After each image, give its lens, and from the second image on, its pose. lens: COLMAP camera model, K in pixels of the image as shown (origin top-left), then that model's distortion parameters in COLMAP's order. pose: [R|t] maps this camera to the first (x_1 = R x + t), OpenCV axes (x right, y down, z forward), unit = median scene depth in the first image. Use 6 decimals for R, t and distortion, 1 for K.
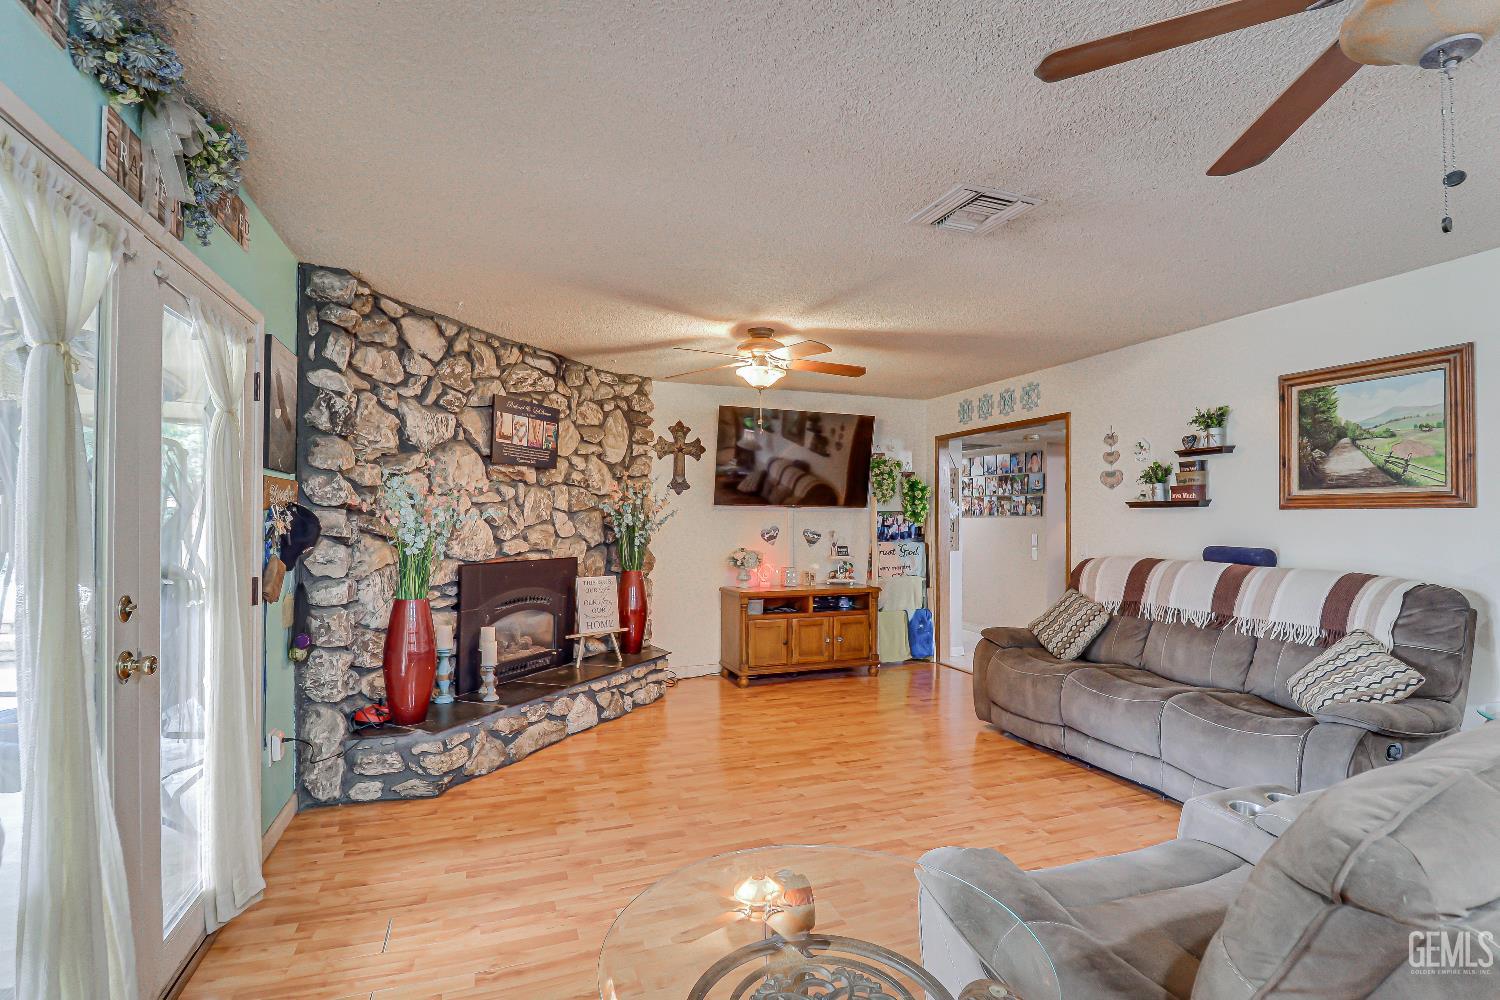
lens RADIAL K [[716.3, 0, 753.1], [0, 716.3, 515.2], [0, 0, 1]] dist [-0.003307, -0.001291]
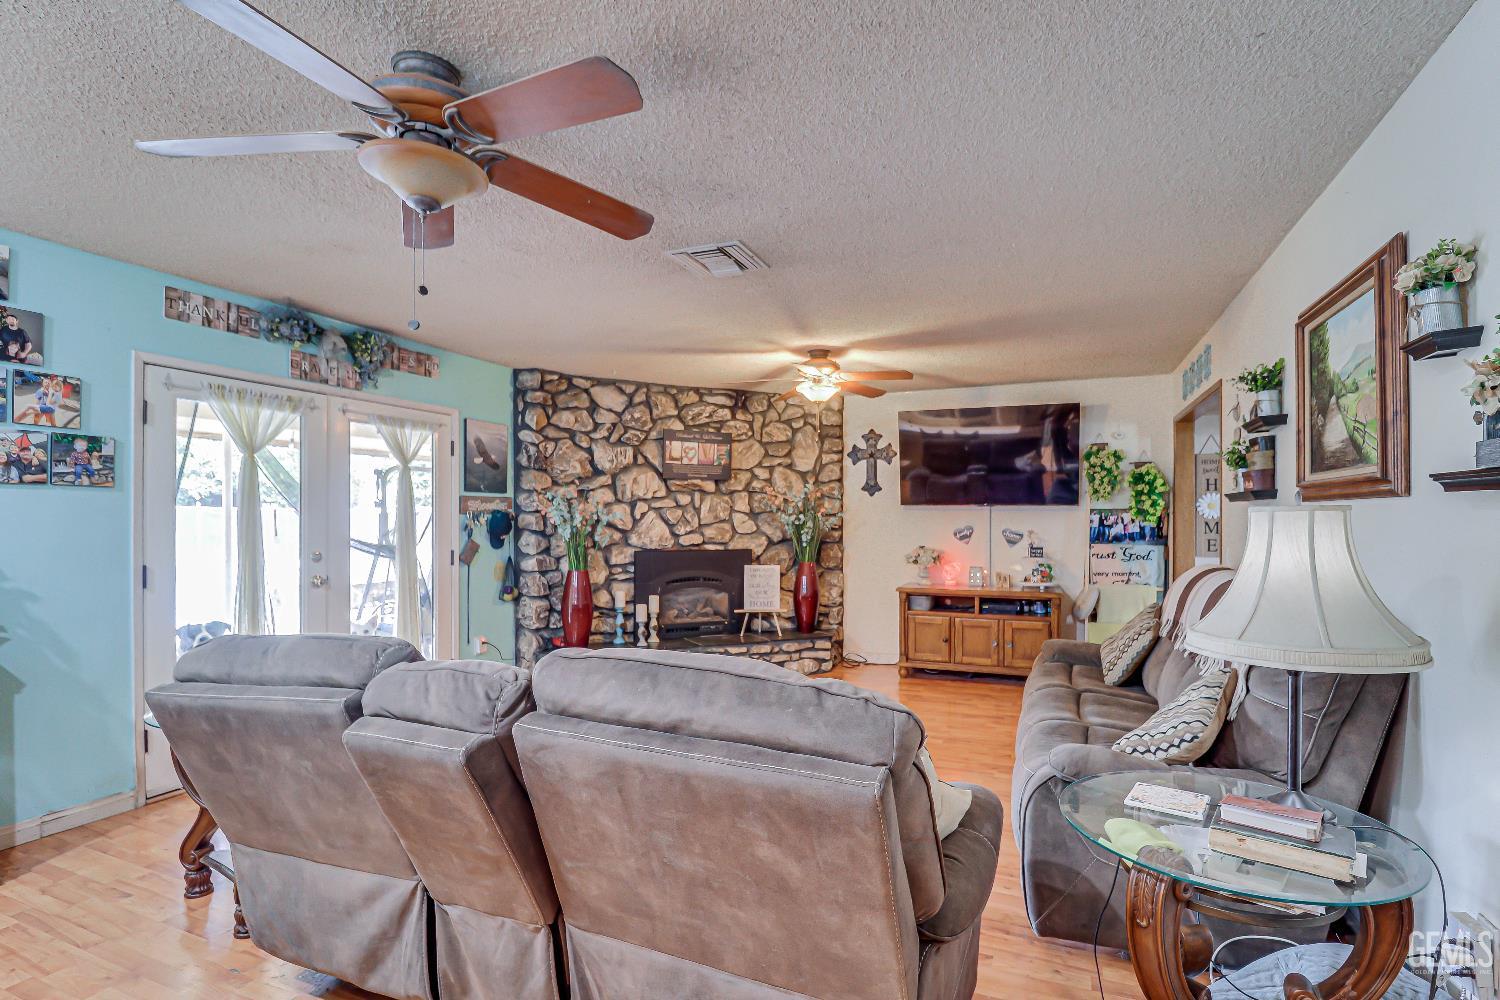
lens RADIAL K [[716.3, 0, 753.1], [0, 716.3, 515.2], [0, 0, 1]] dist [-0.003307, -0.001291]
pose [[0.732041, -0.006559, -0.681229, 0.620711], [0.006284, 0.999976, -0.002875, 0.002724], [0.681231, -0.002177, 0.732065, 0.088375]]
